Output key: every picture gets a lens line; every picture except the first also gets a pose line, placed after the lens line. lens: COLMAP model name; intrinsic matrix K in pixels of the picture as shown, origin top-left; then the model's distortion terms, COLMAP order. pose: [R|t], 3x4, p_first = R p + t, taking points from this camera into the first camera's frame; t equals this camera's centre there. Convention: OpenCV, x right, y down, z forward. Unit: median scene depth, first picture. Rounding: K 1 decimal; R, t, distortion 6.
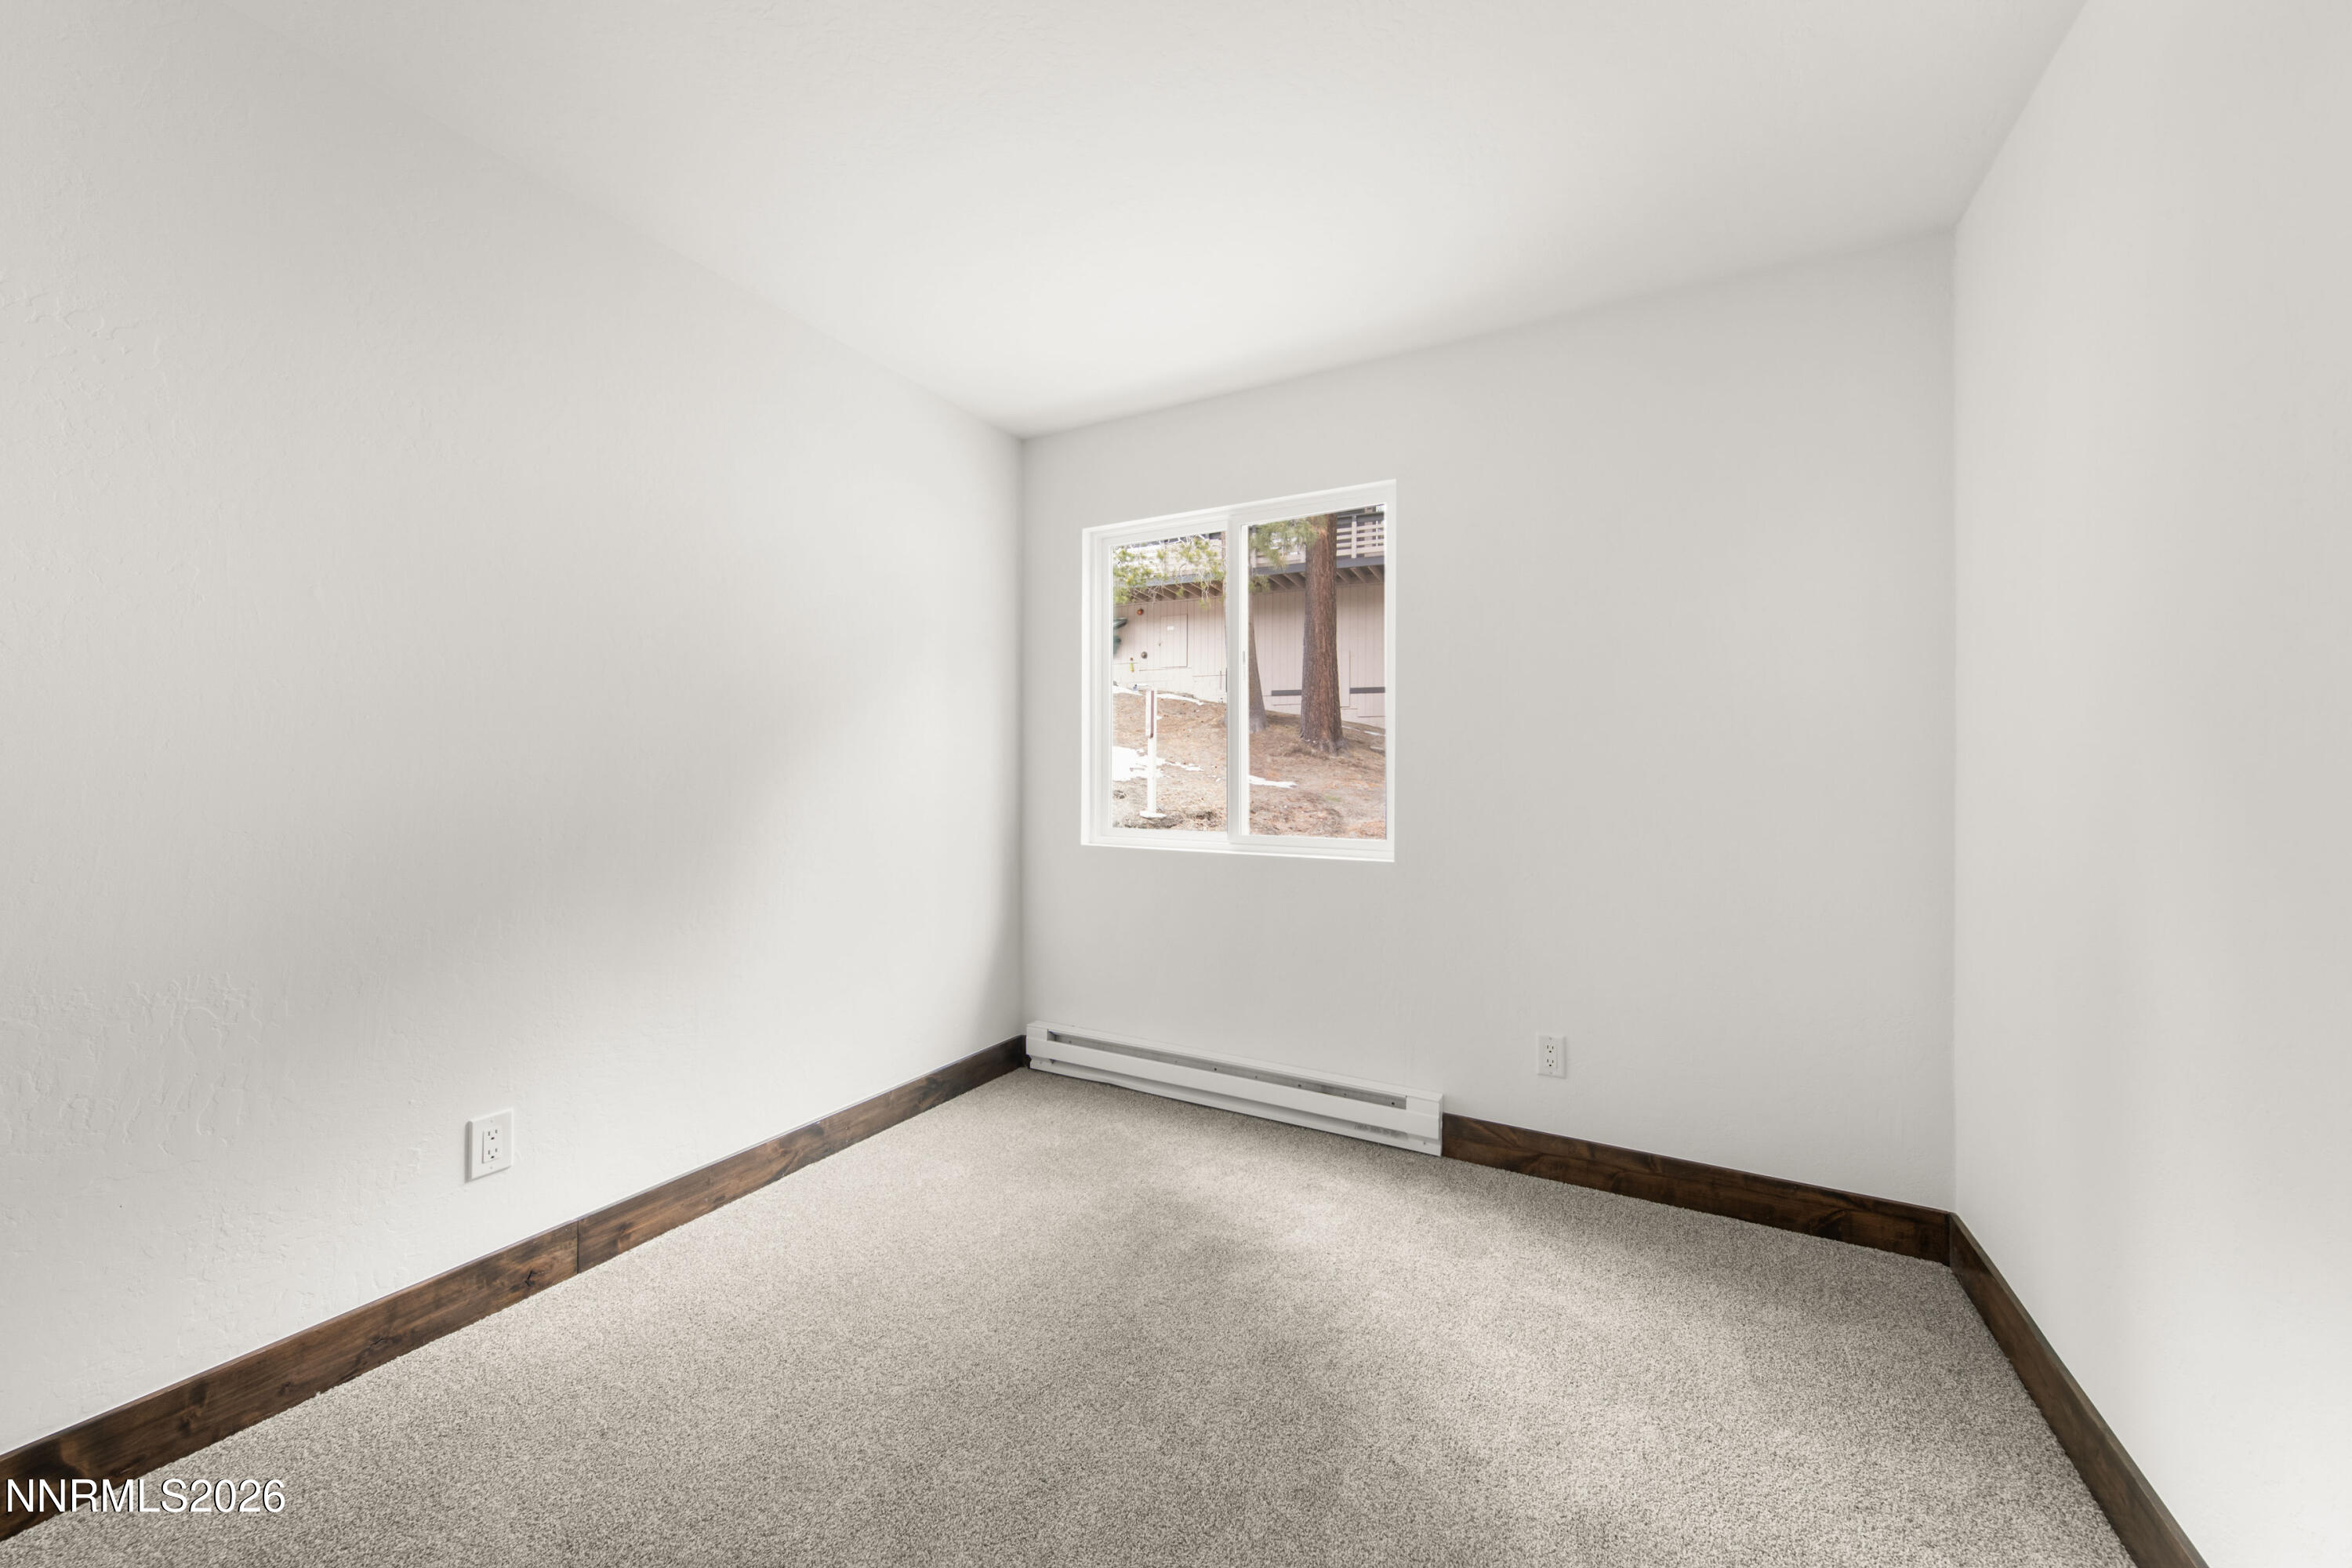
lens RADIAL K [[856.0, 0, 1175.1], [0, 856.0, 778.7], [0, 0, 1]] dist [-0.000436, -0.000042]
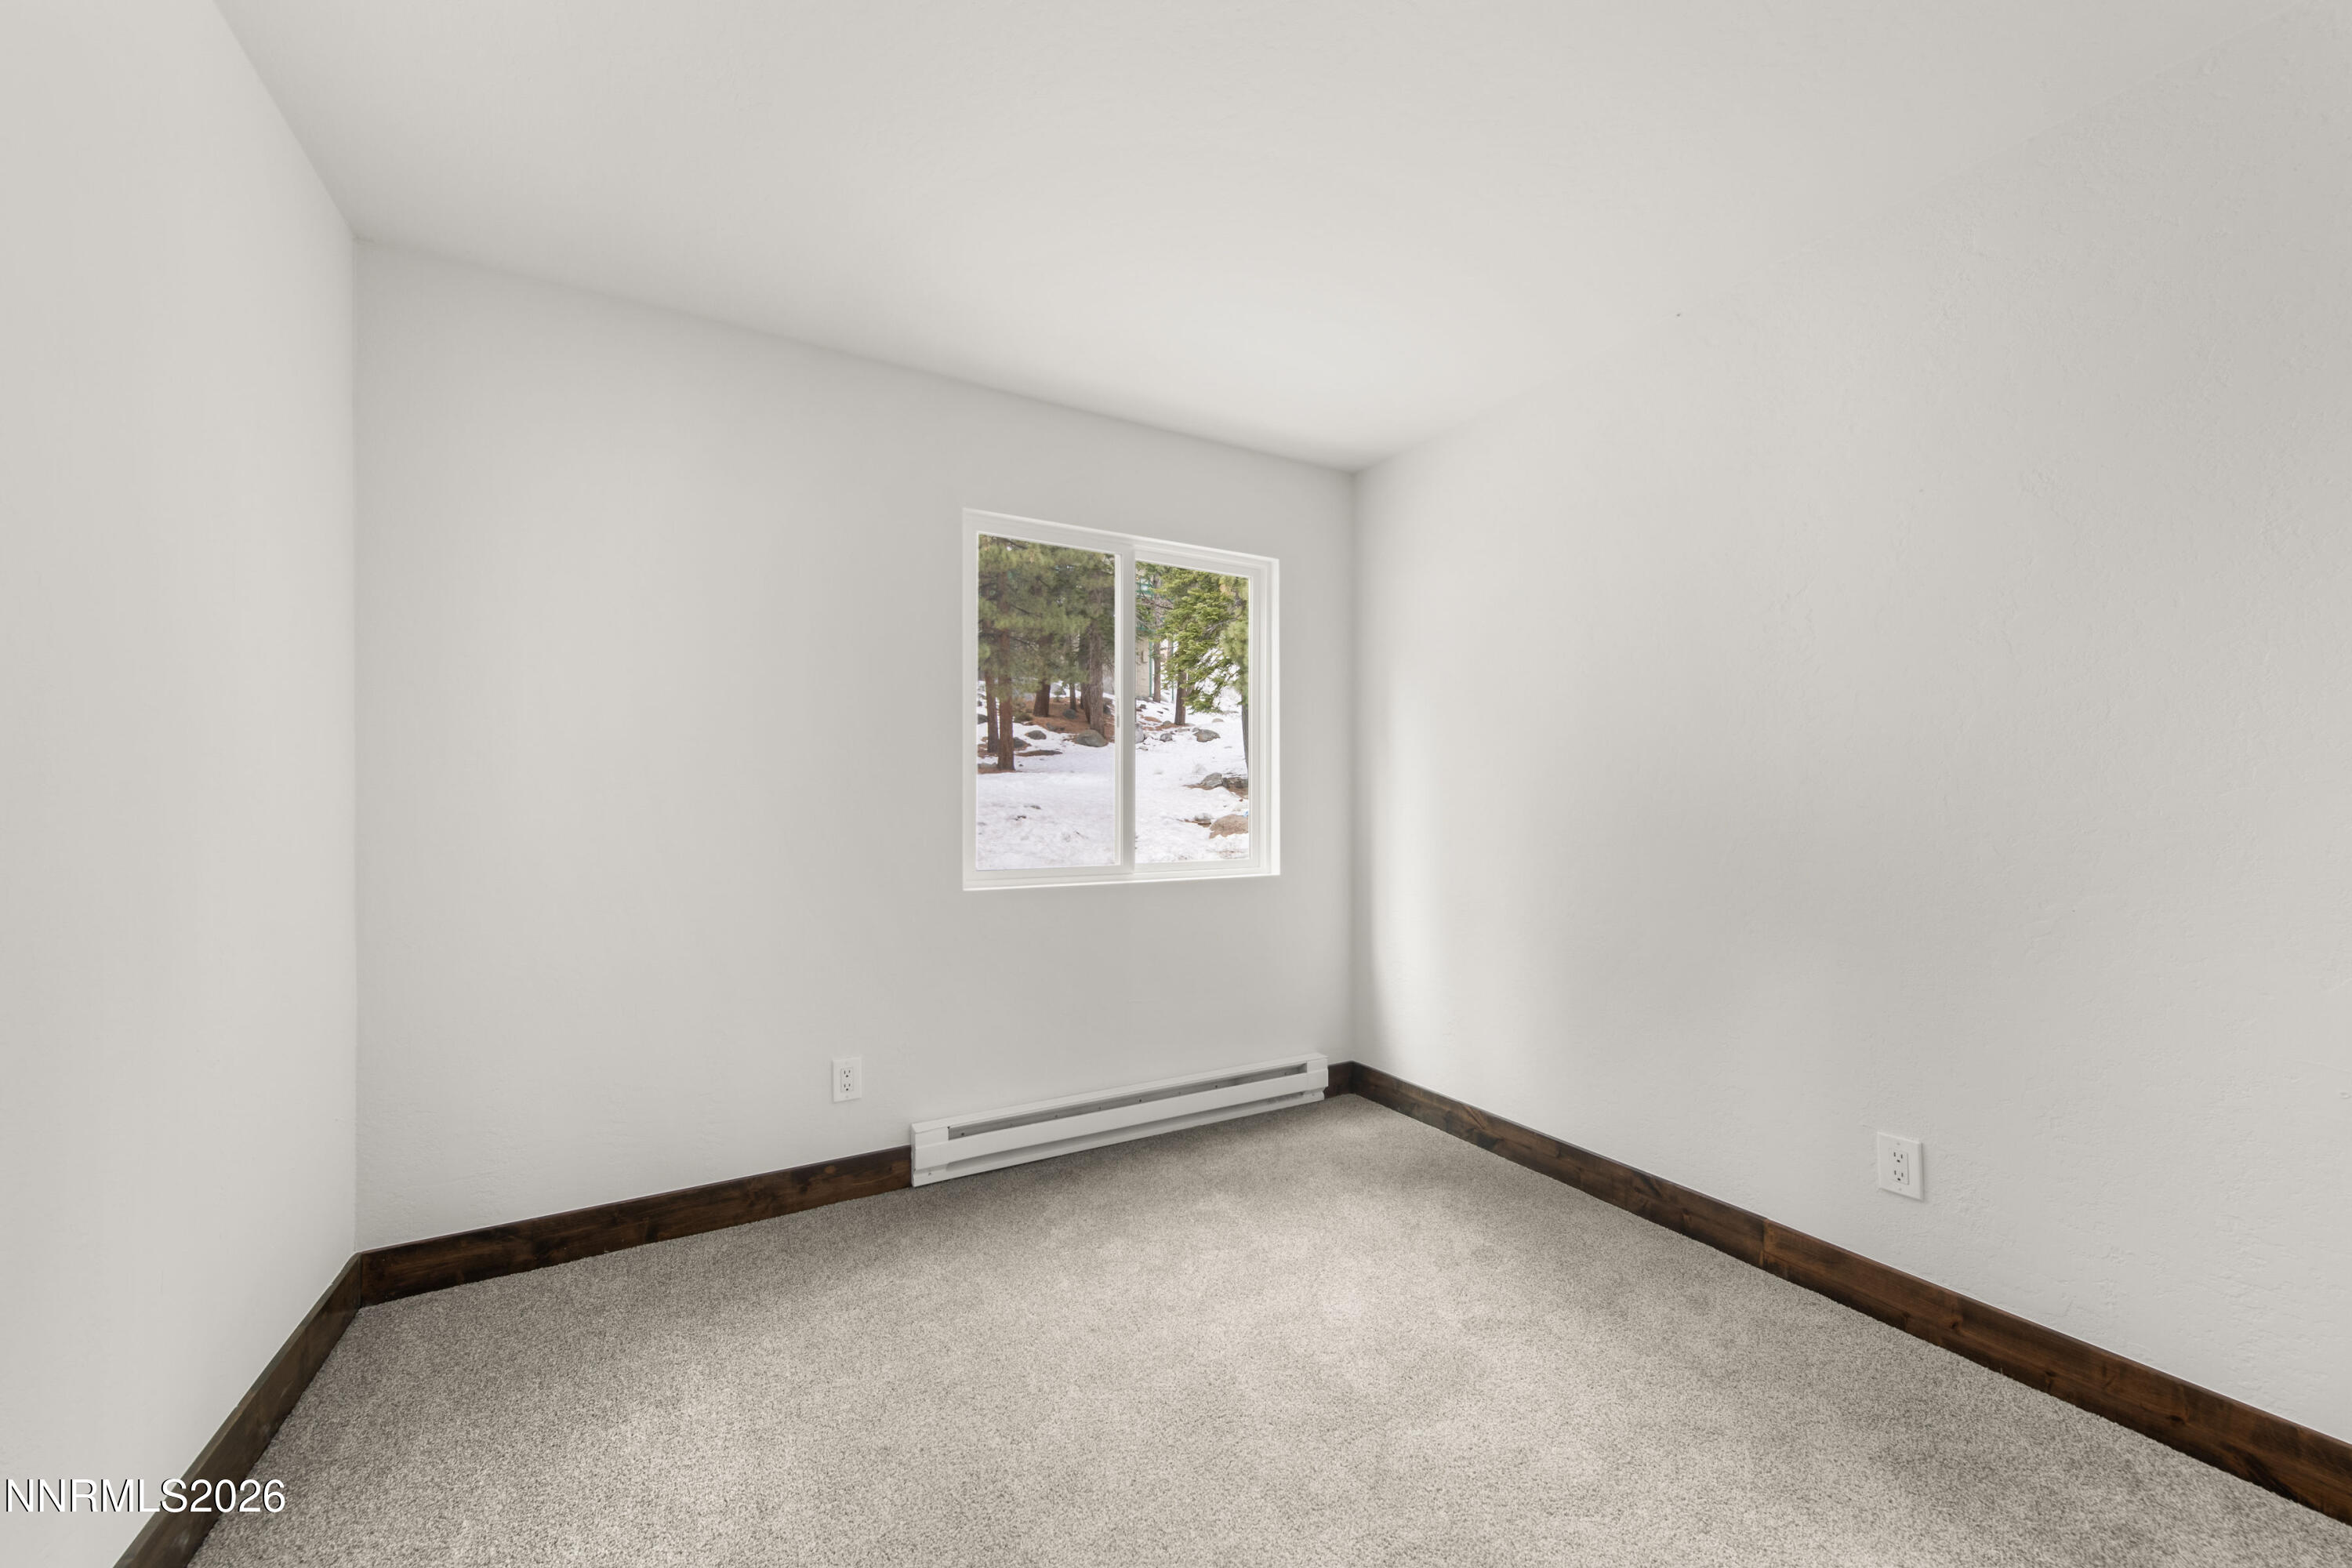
lens RADIAL K [[856.0, 0, 1176.2], [0, 856.0, 791.9], [0, 0, 1]] dist [-0.000436, -0.000042]
pose [[0.523706, 0.007591, 0.851865, -0.823497], [0.007687, 0.999877, -0.013636, -0.005925], [-0.851864, 0.013690, 0.523583, 0.460908]]
